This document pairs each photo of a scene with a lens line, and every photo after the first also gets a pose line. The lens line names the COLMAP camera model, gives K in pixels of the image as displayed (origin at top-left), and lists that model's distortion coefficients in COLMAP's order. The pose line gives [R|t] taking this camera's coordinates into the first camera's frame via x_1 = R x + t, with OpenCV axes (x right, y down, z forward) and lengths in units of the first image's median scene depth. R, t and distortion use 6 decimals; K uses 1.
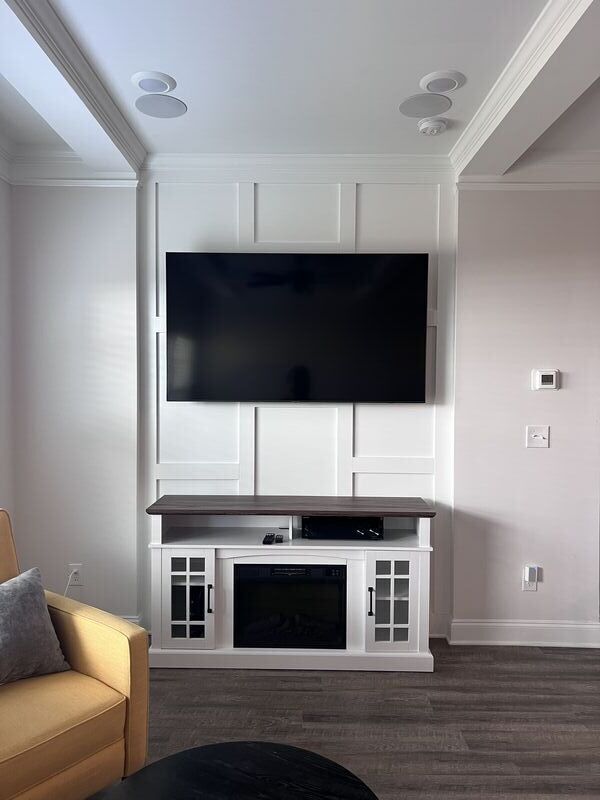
lens RADIAL K [[600.0, 0, 298.5], [0, 600.0, 398.6], [0, 0, 1]] dist [0.032043, -0.041308]
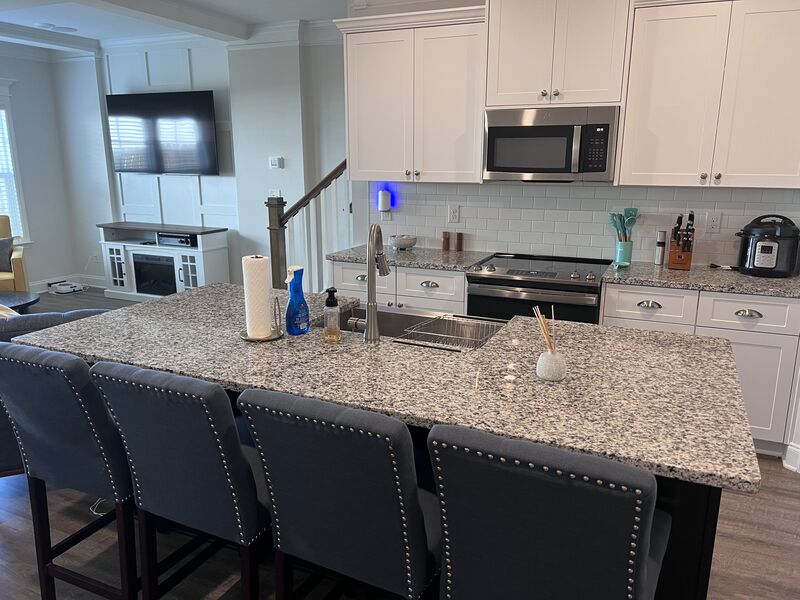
lens RADIAL K [[600.0, 0, 400.4], [0, 600.0, 300.2], [0, 0, 1]] dist [0.032043, -0.041308]
pose [[0.918769, 0.090205, -0.384352, 1.573835], [-0.006024, 0.976637, 0.214811, -0.021349], [0.394749, -0.195047, 0.897847, -0.546787]]
